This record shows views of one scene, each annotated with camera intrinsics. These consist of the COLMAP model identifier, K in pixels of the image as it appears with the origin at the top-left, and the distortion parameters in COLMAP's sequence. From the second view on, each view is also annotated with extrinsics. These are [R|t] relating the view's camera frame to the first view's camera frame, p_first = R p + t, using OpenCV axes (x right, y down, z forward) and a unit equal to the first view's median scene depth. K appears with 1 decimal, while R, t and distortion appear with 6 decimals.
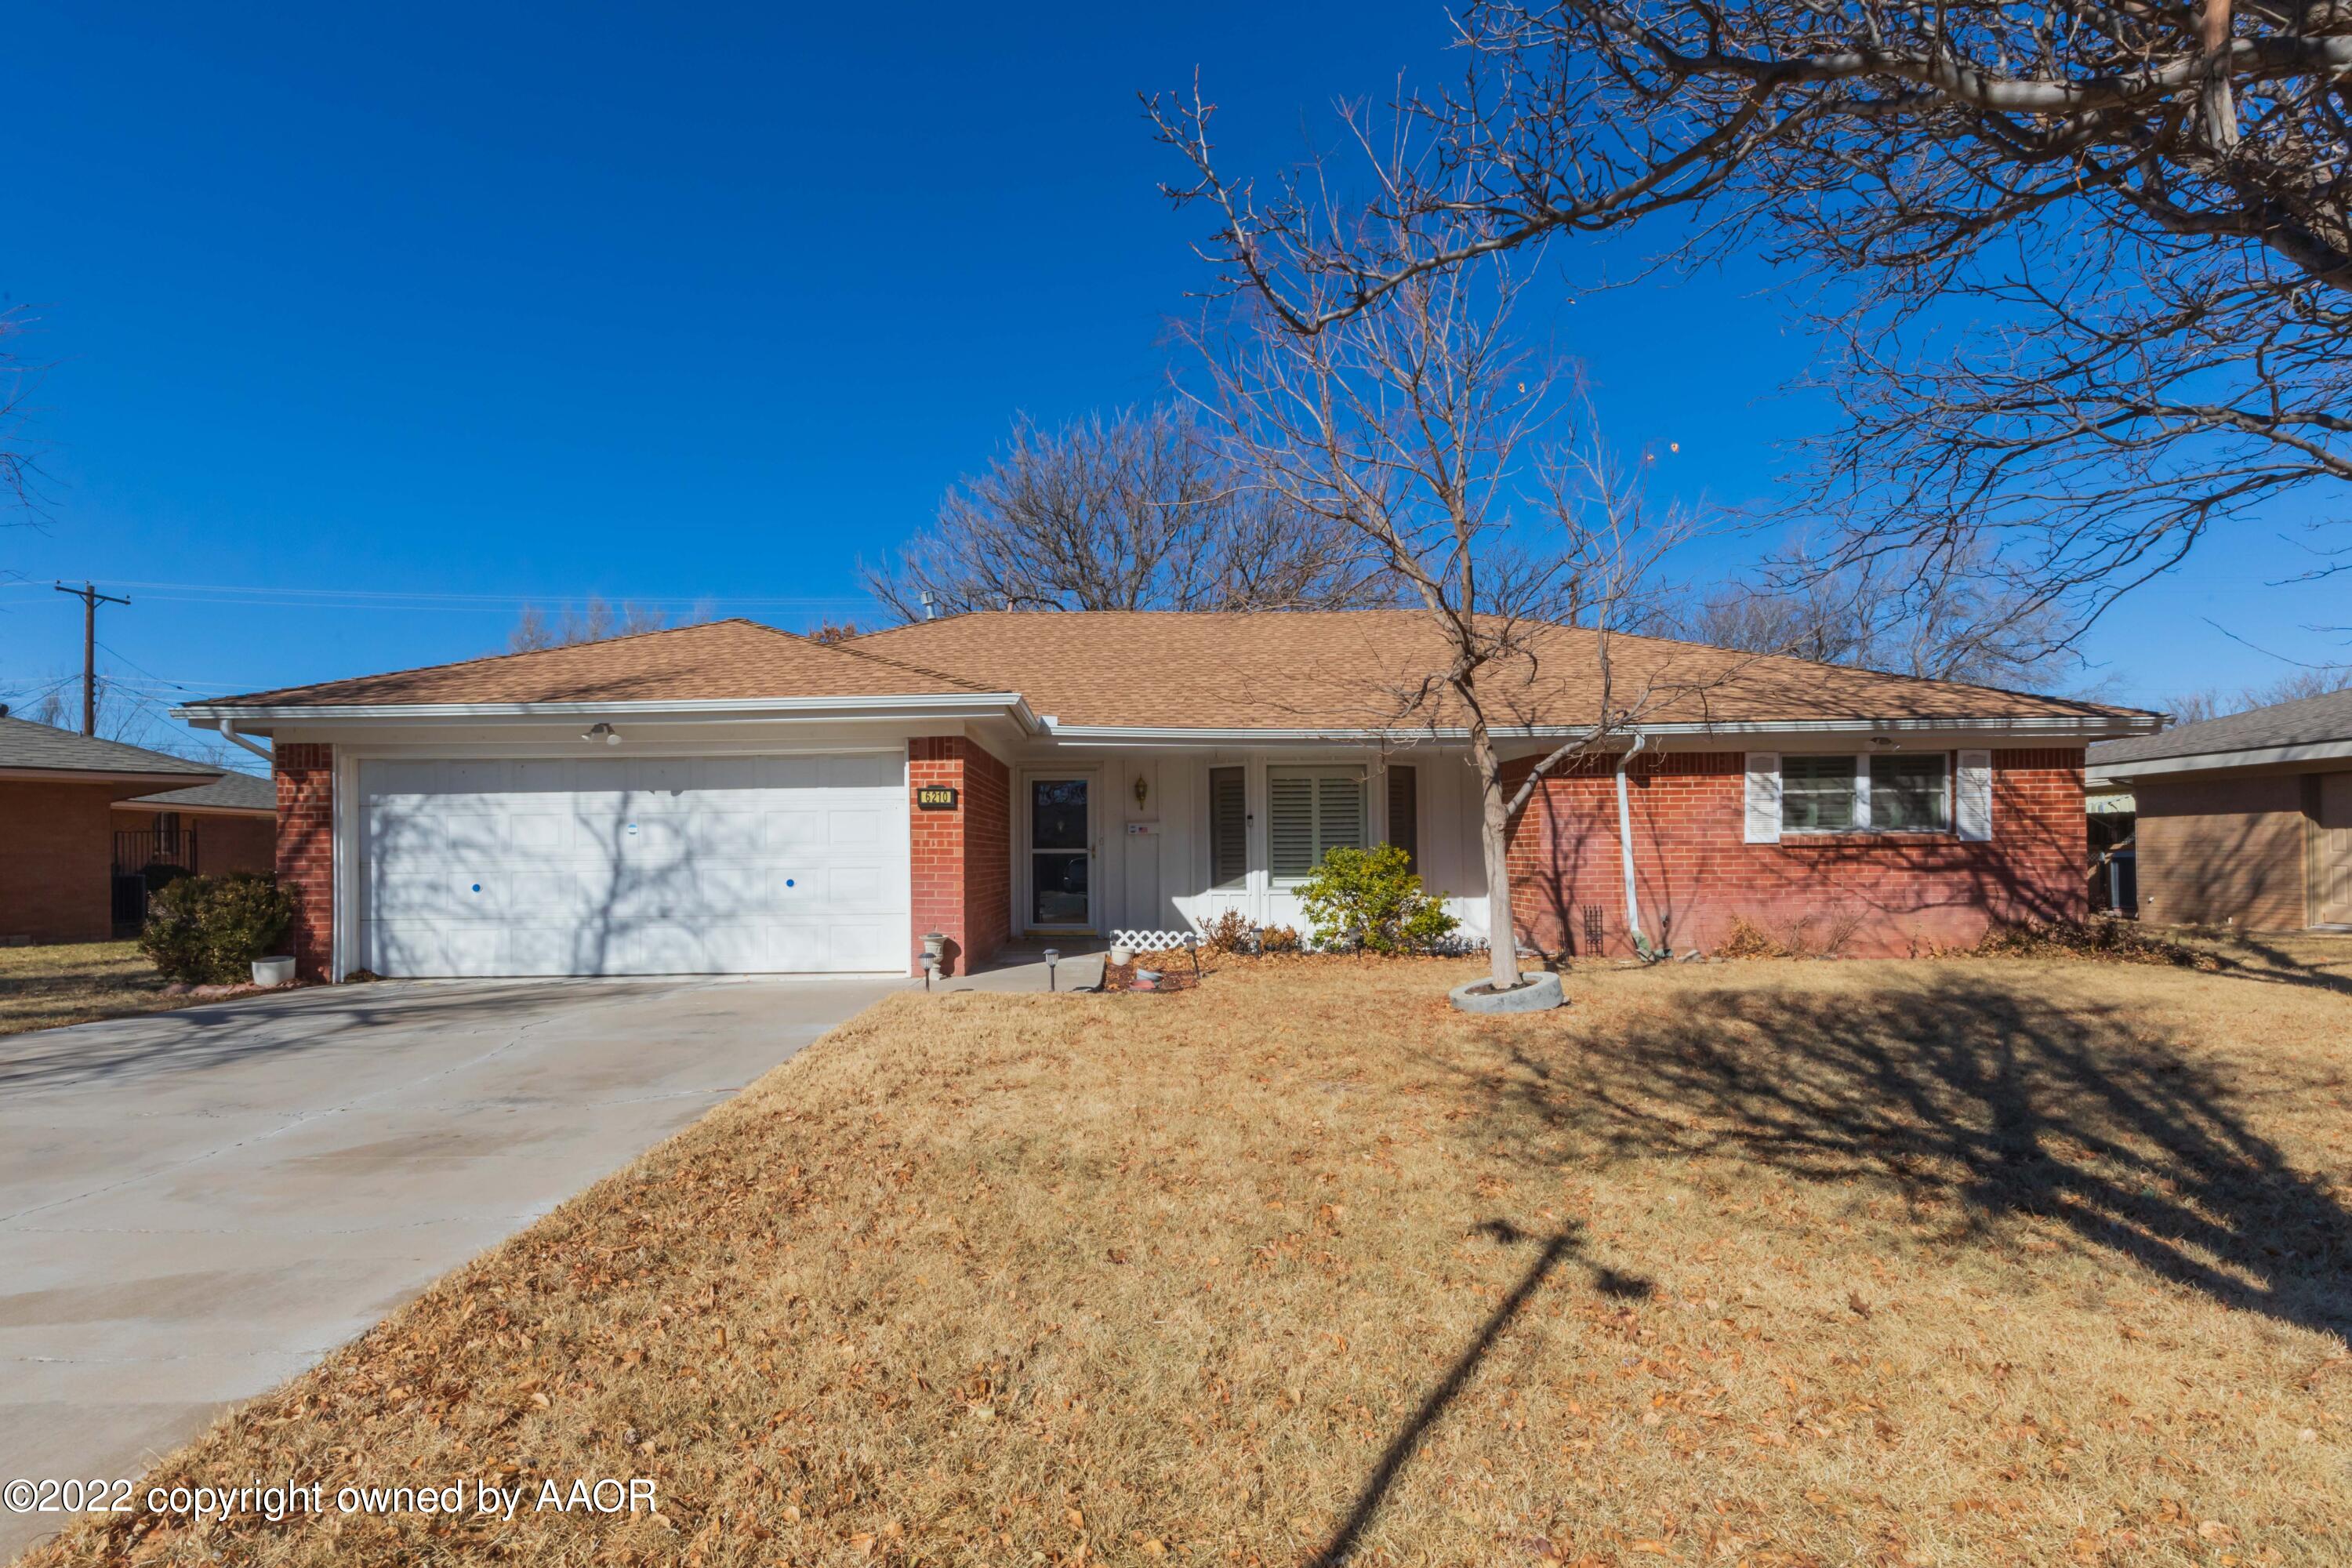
lens RADIAL K [[1074.2, 0, 1110.1], [0, 1074.2, 848.4], [0, 0, 1]] dist [0.007138, -0.001111]
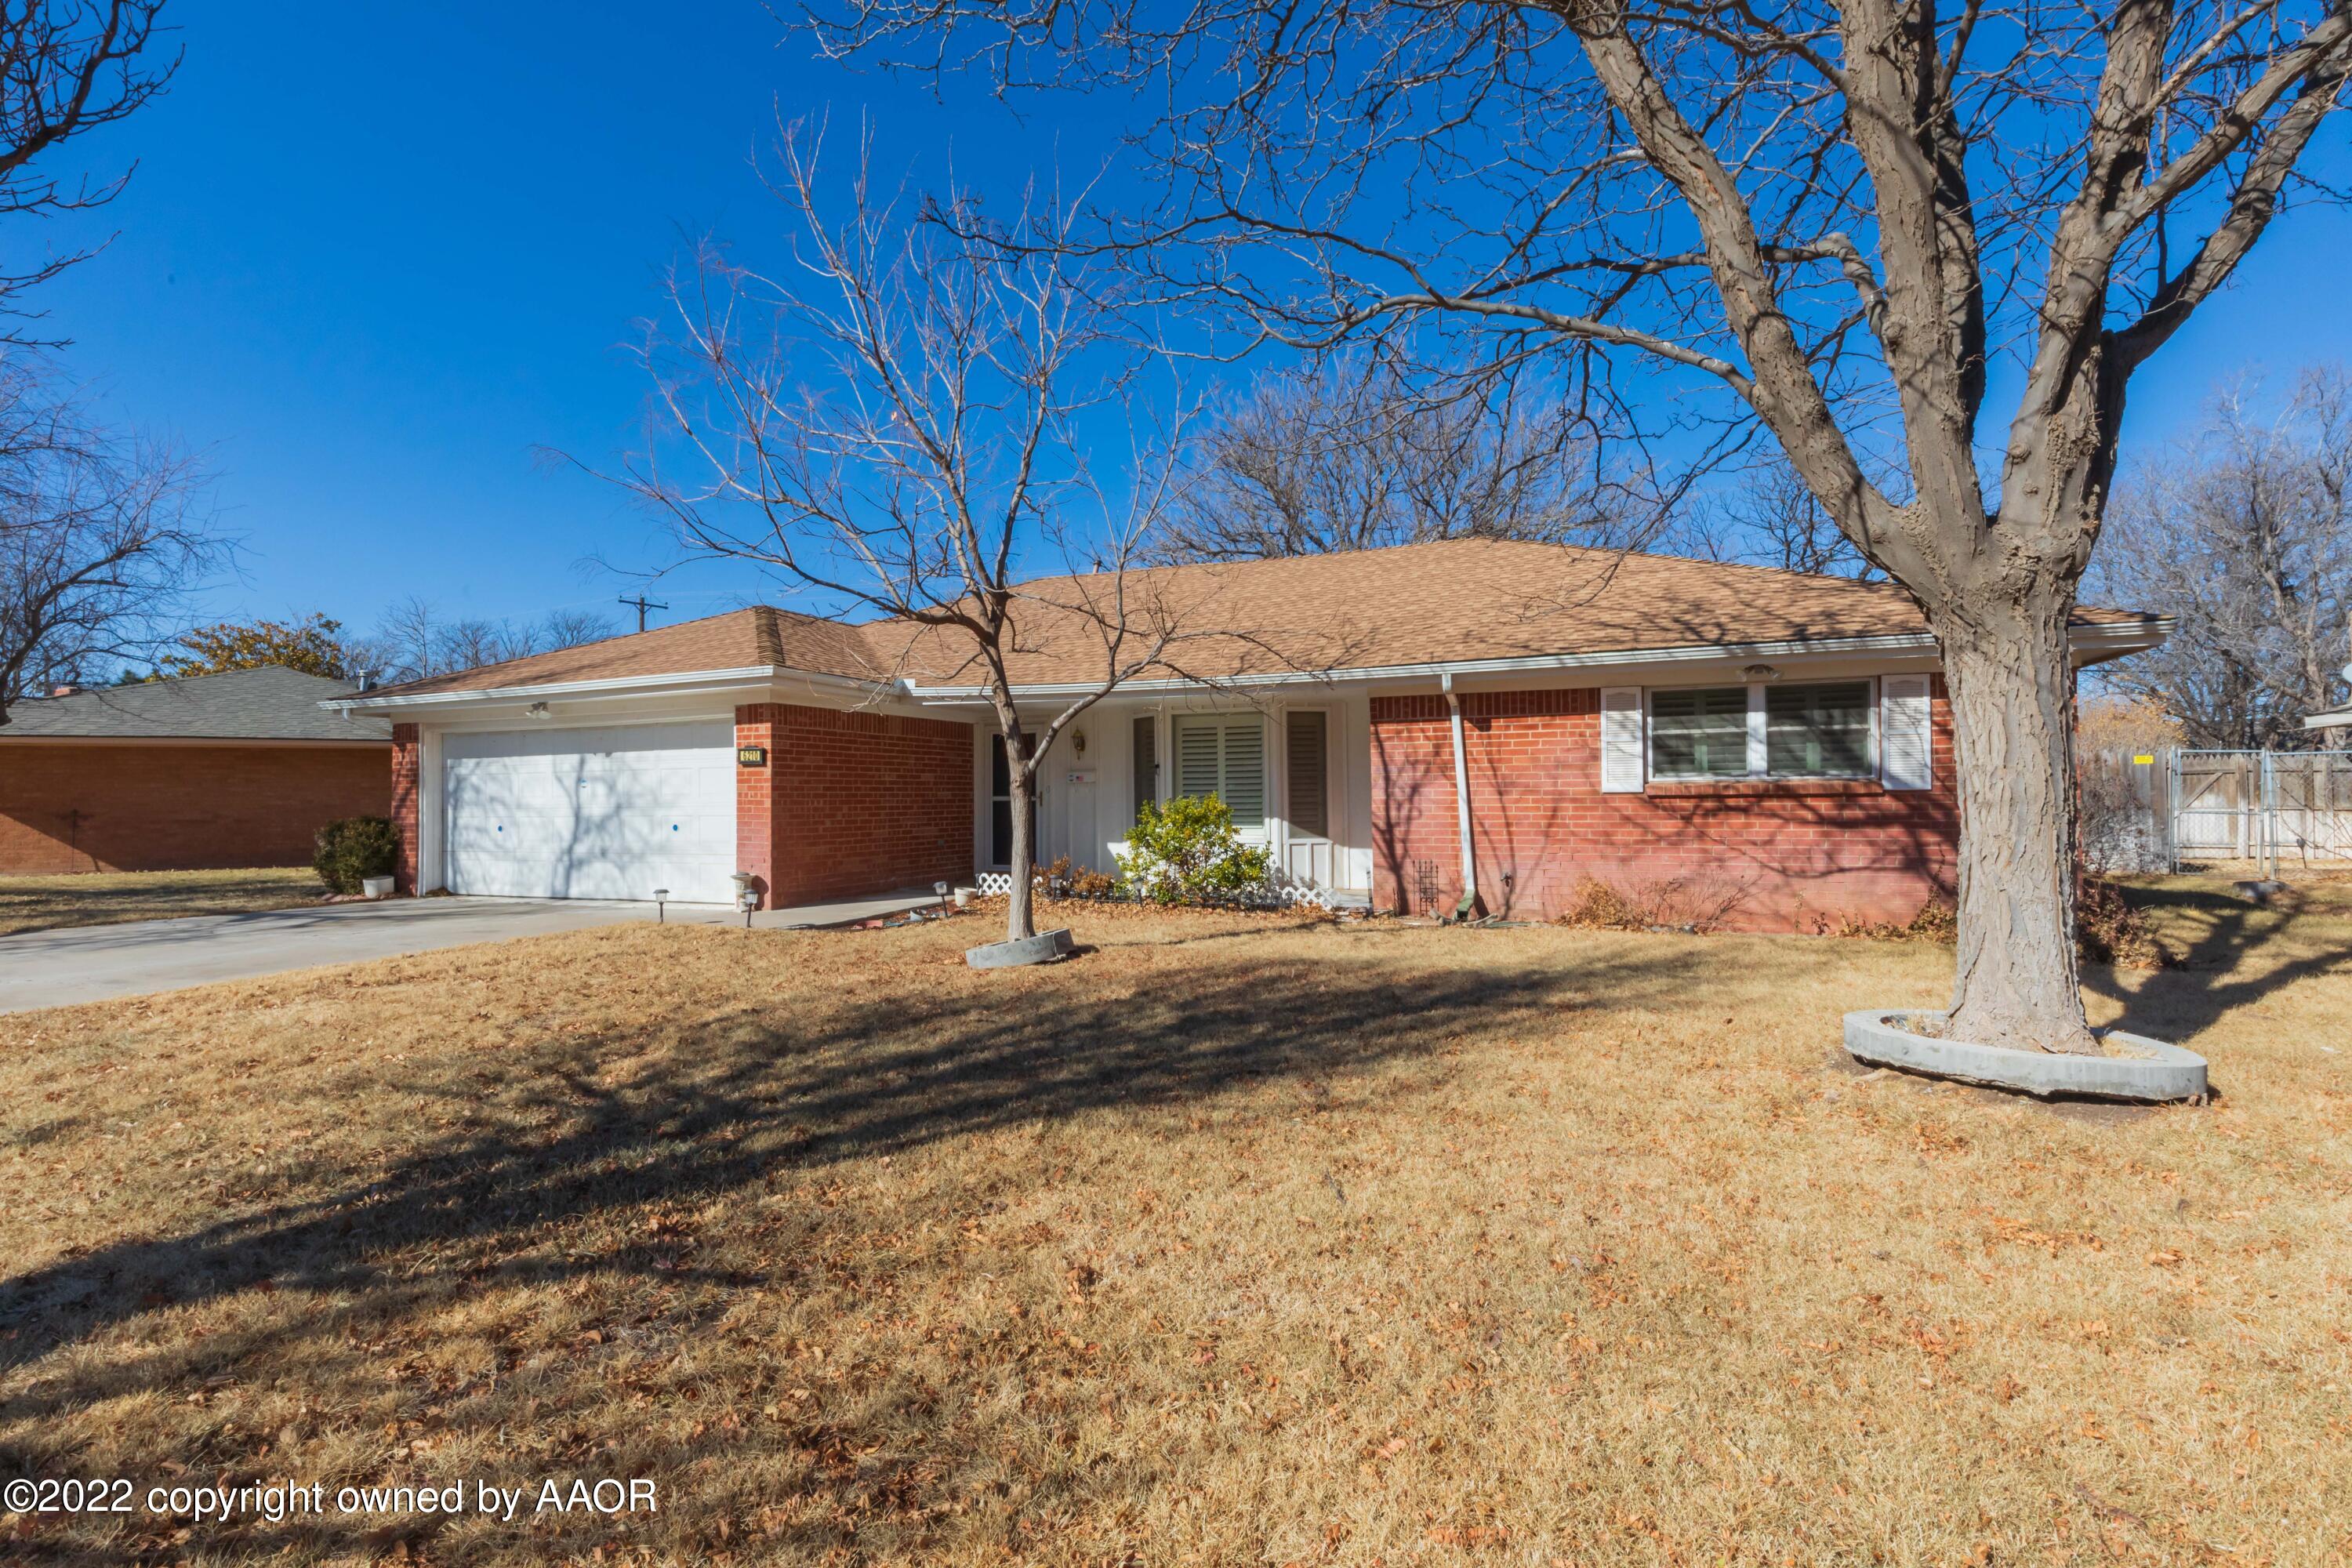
lens RADIAL K [[1020.4, 0, 1122.8], [0, 1020.4, 791.1], [0, 0, 1]] dist [-0.001877, -0.000106]
pose [[0.933454, -0.002030, -0.358690, 0.532546], [0.003870, 0.999983, 0.004412, -0.011141], [0.358675, -0.005506, 0.933446, 0.094766]]
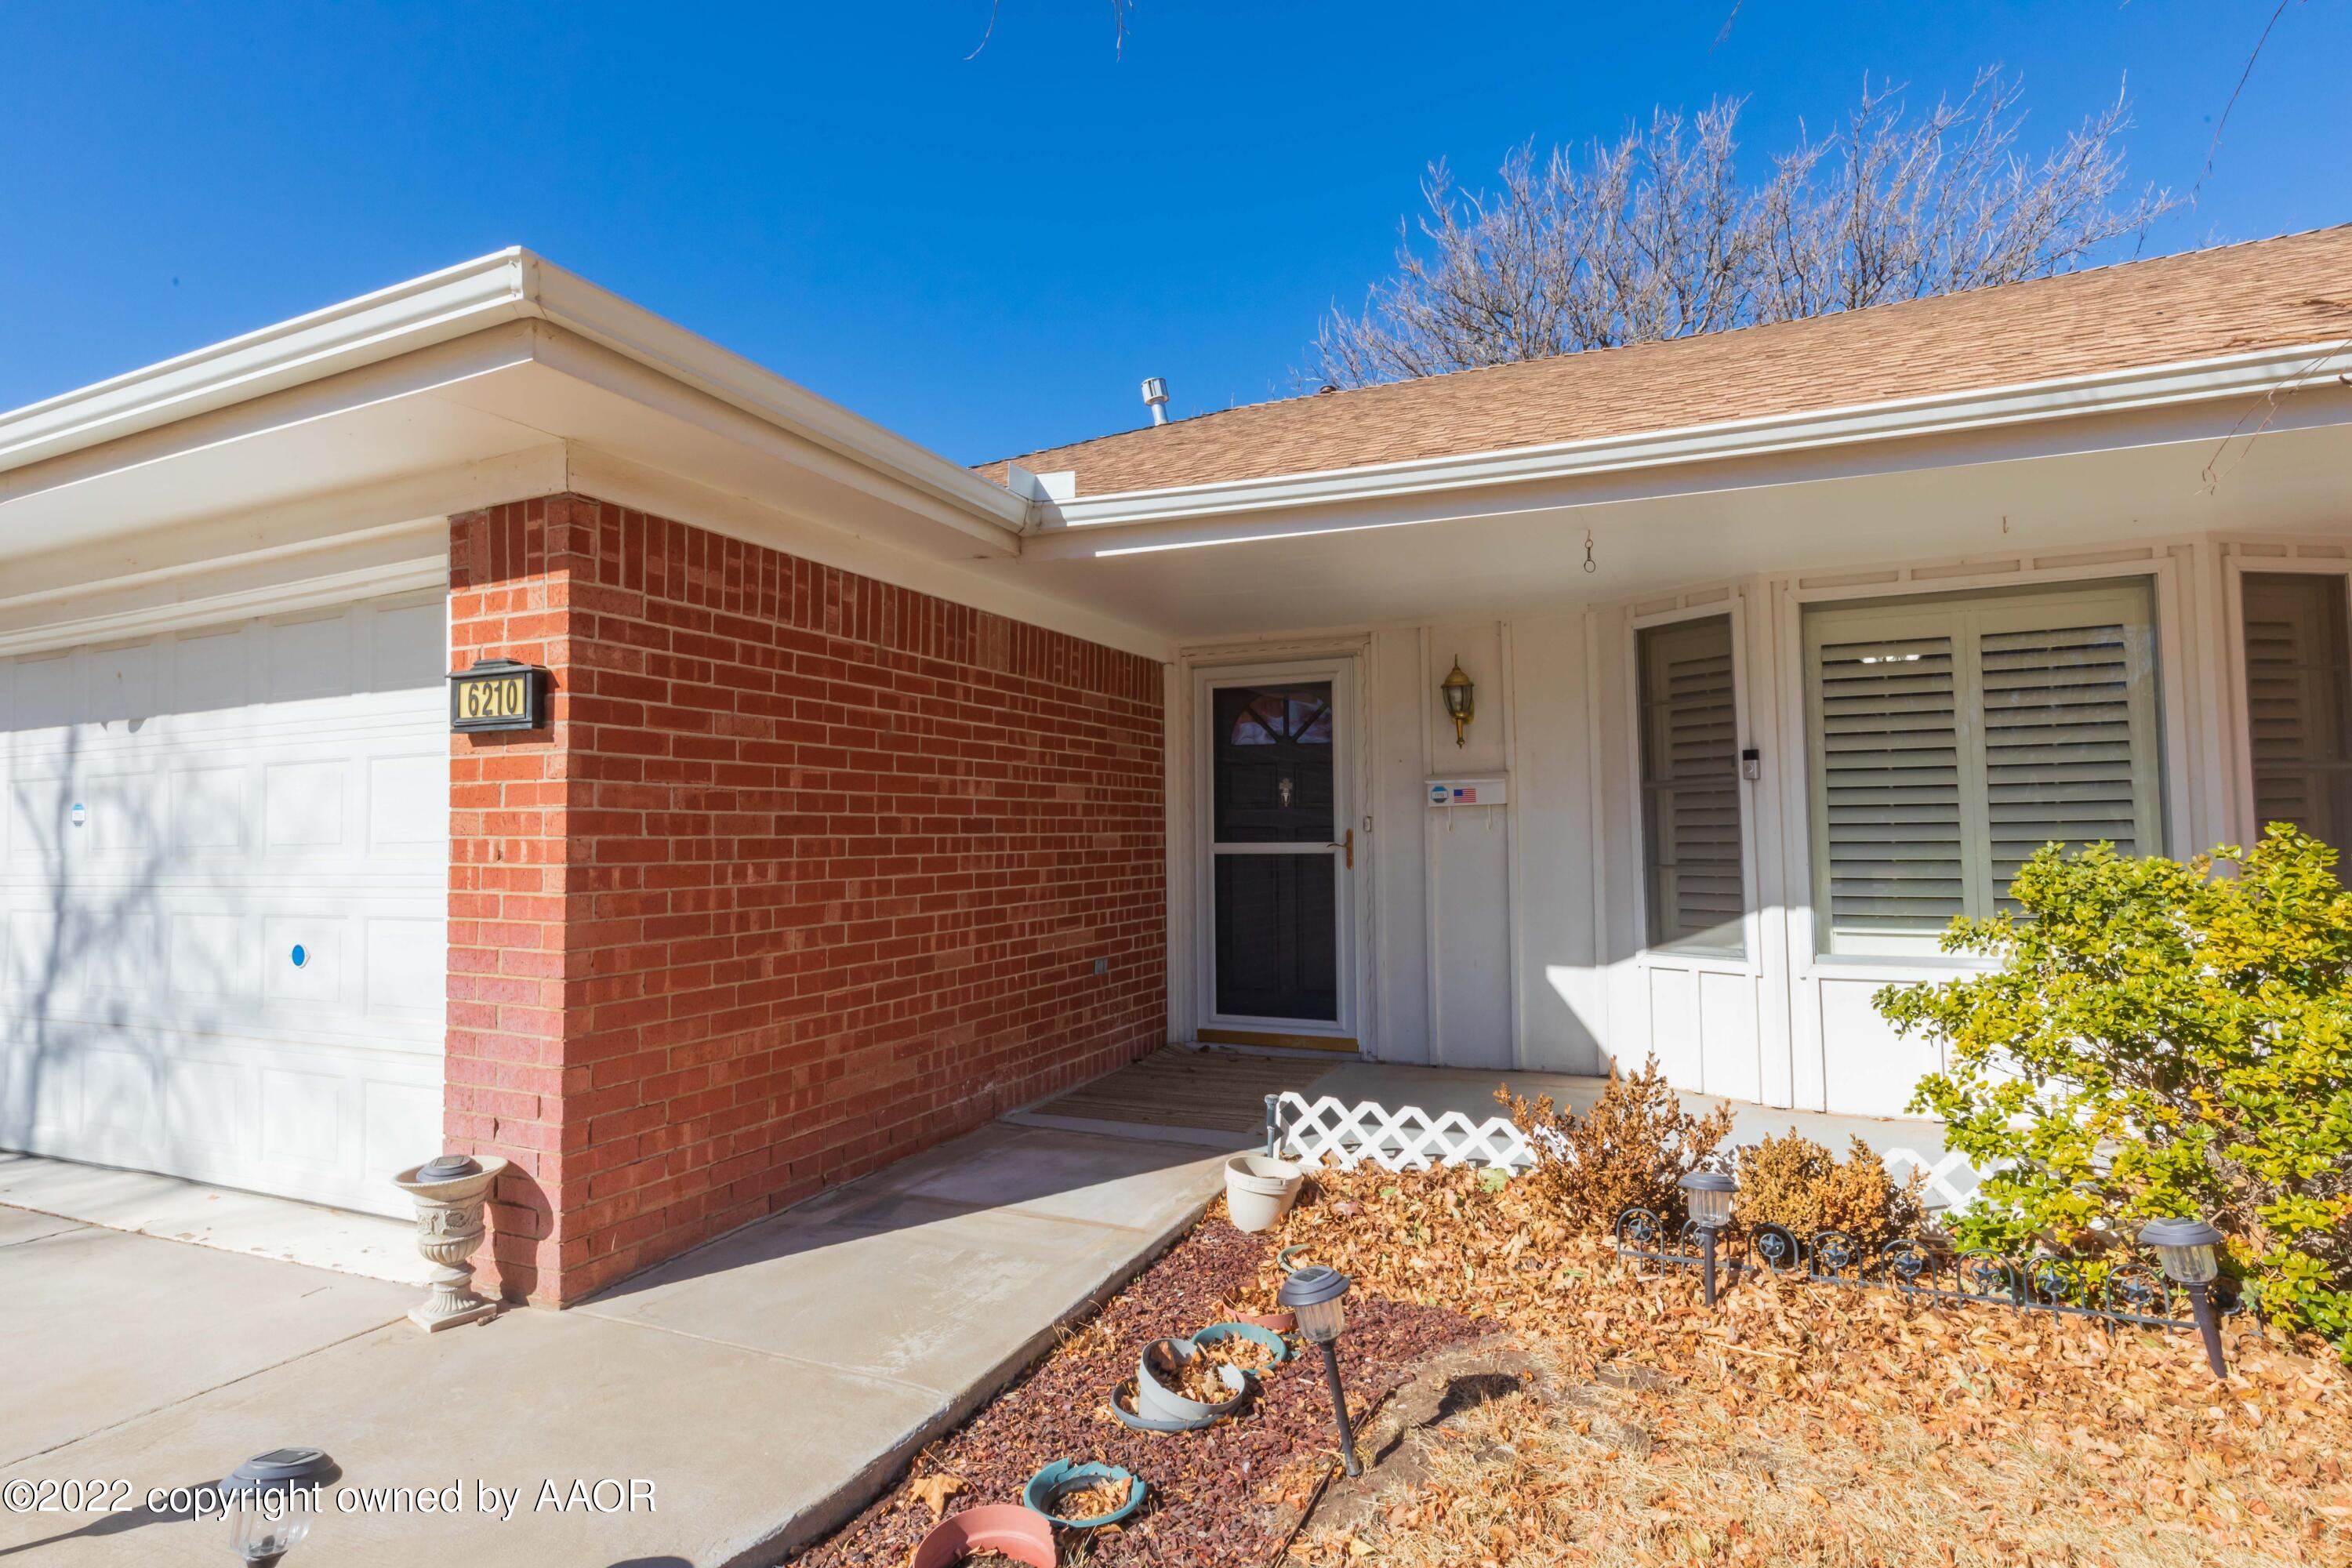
lens RADIAL K [[1256.6, 0, 1147.3], [0, 1256.6, 786.3], [0, 0, 1]] dist [0.004754, 0.000518]
pose [[0.922945, -0.017172, -0.384549, 0.125782], [0.007012, 0.999589, -0.027805, -0.010489], [0.384868, 0.022966, 0.922686, 0.645036]]
